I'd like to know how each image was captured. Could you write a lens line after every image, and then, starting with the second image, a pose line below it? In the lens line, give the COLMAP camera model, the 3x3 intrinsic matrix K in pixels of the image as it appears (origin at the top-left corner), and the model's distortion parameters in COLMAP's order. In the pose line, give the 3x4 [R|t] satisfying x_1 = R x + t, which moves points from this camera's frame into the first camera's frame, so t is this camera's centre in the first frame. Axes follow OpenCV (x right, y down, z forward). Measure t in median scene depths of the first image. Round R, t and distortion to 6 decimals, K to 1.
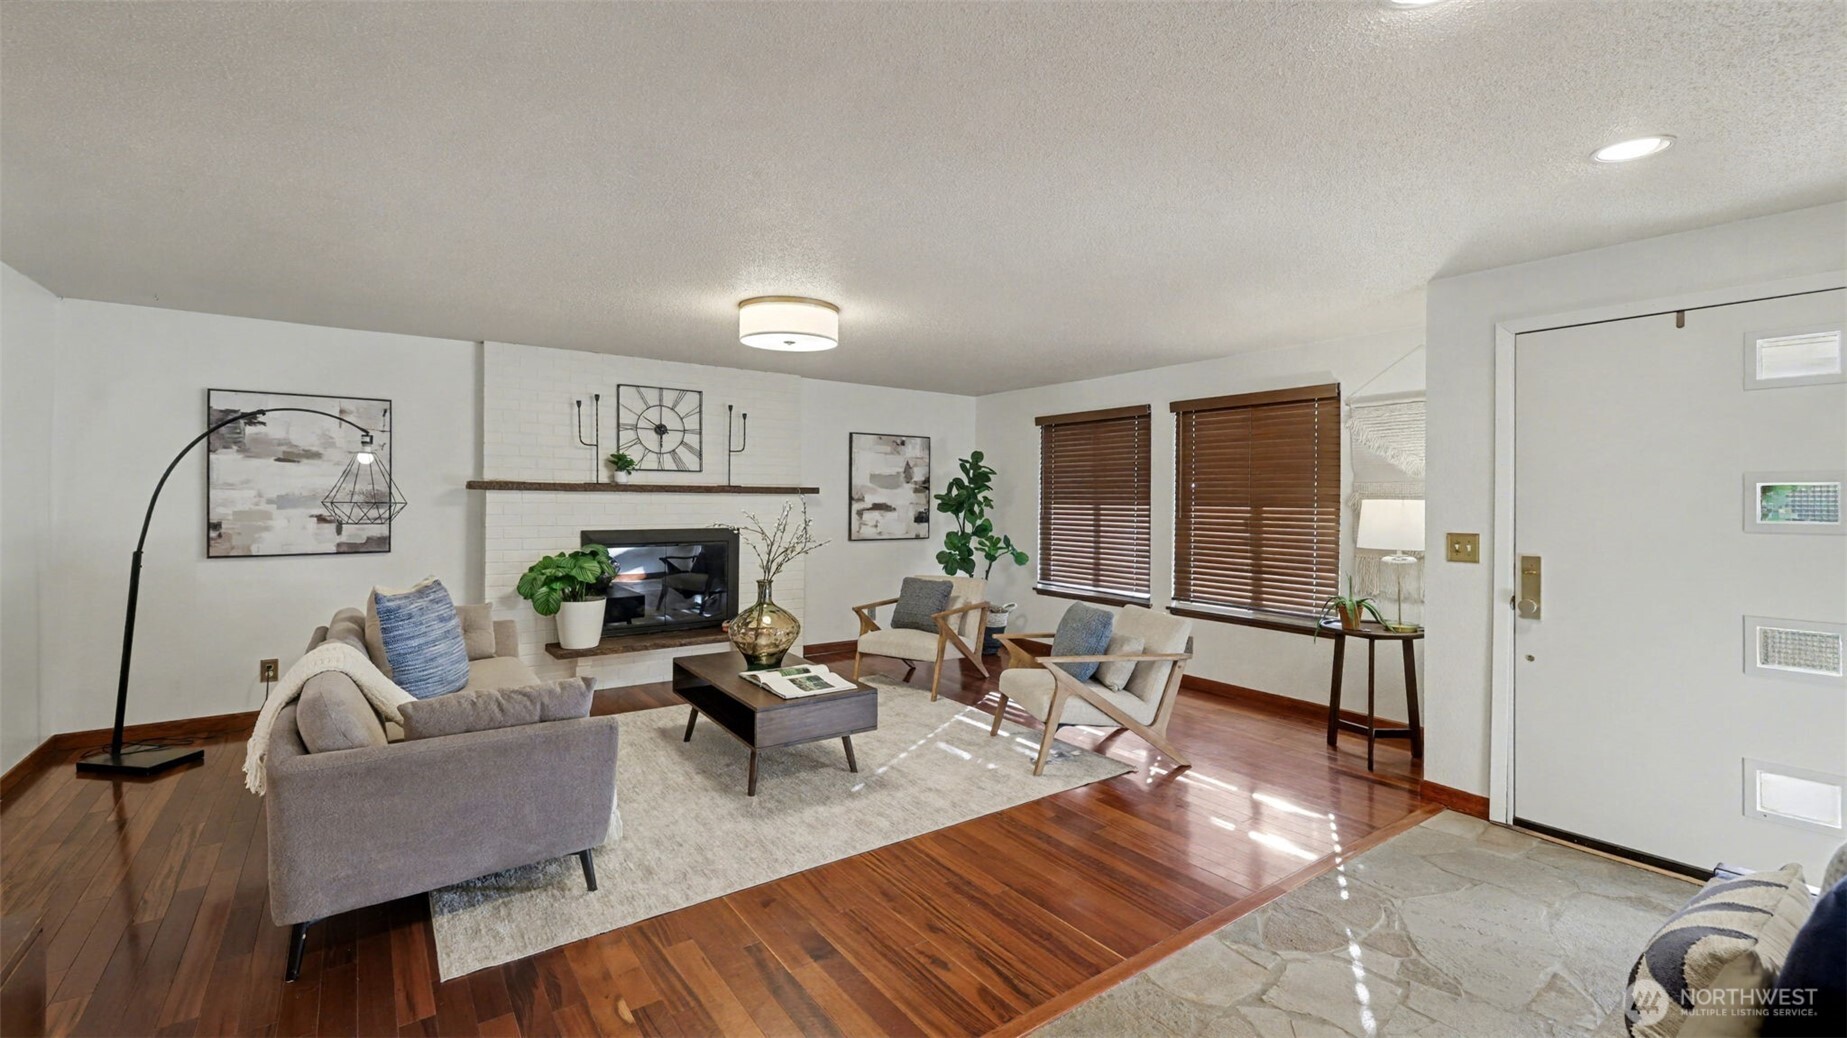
lens RADIAL K [[792.4, 0, 942.3], [0, 792.4, 504.8], [0, 0, 1]] dist [0.007232, -0.002859]
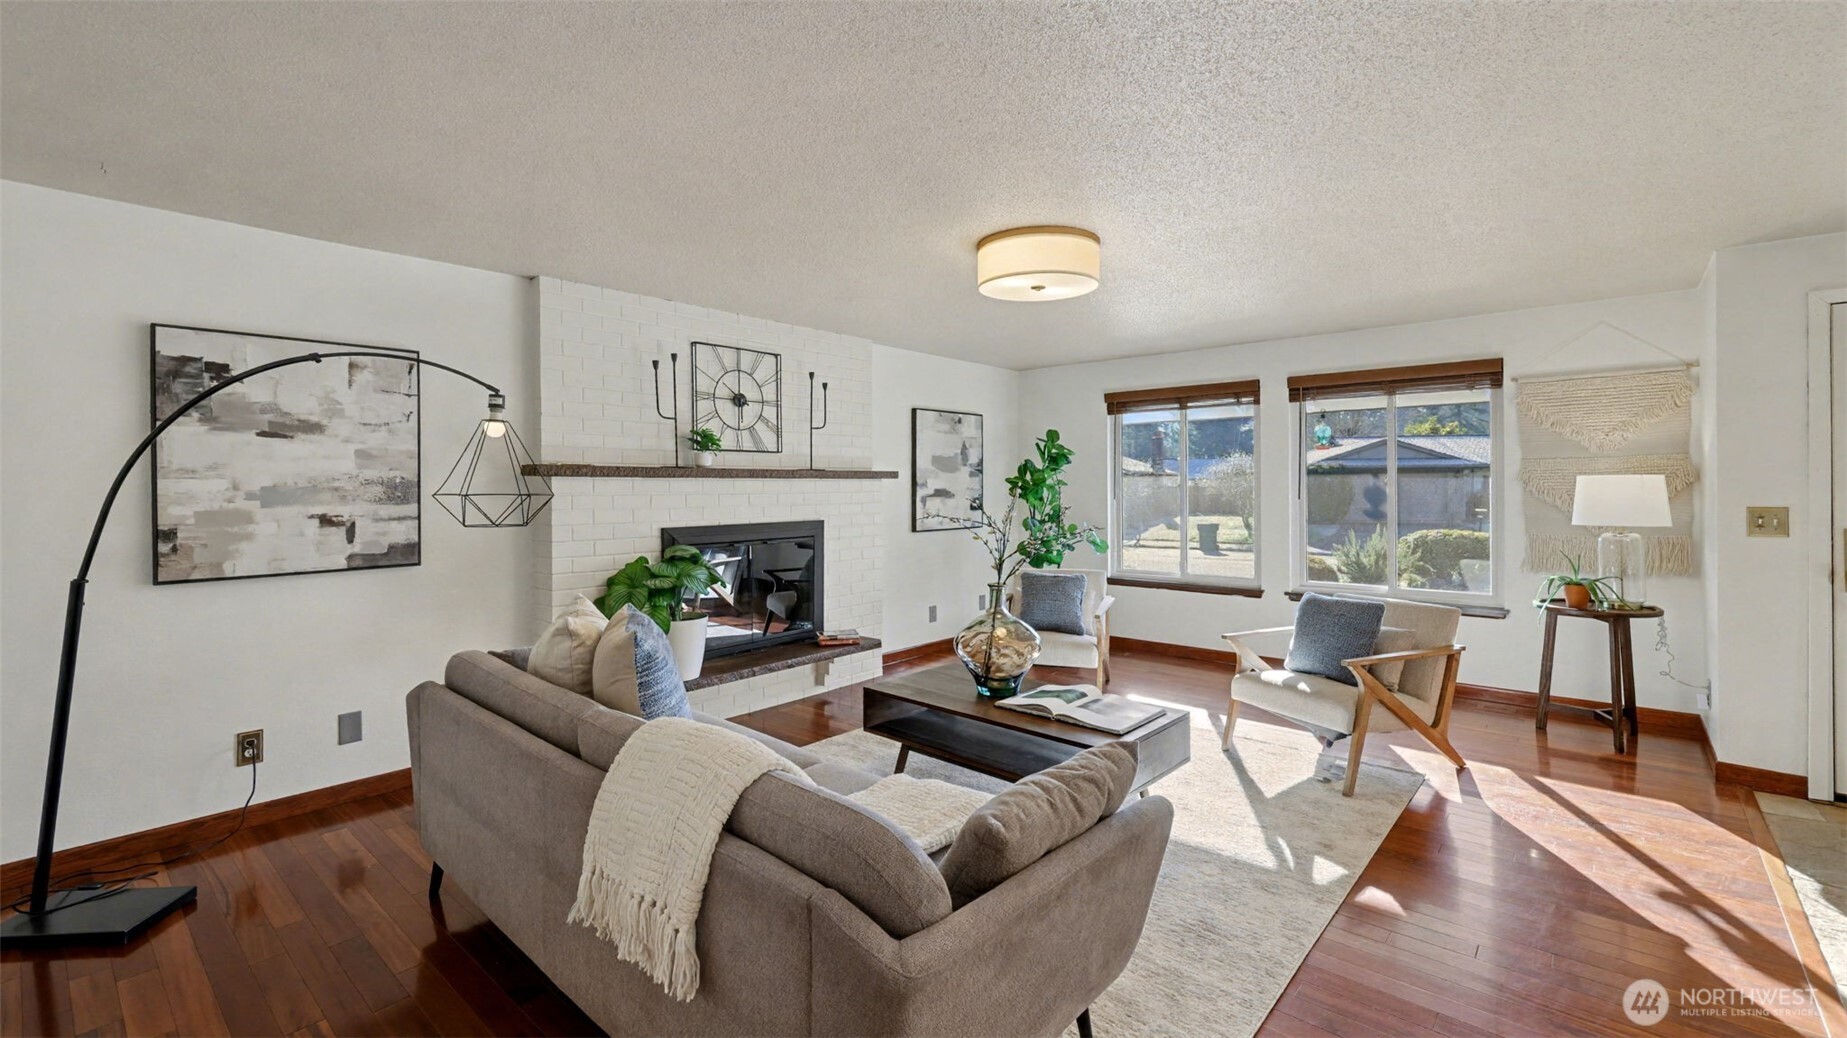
lens RADIAL K [[792.4, 0, 940.8], [0, 792.4, 488.0], [0, 0, 1]] dist [0.007232, -0.002859]
pose [[0.973608, -0.014148, 0.227789, -0.403580], [0.015100, 0.999883, -0.002434, -0.000517], [-0.227728, 0.005809, 0.973707, 0.201605]]
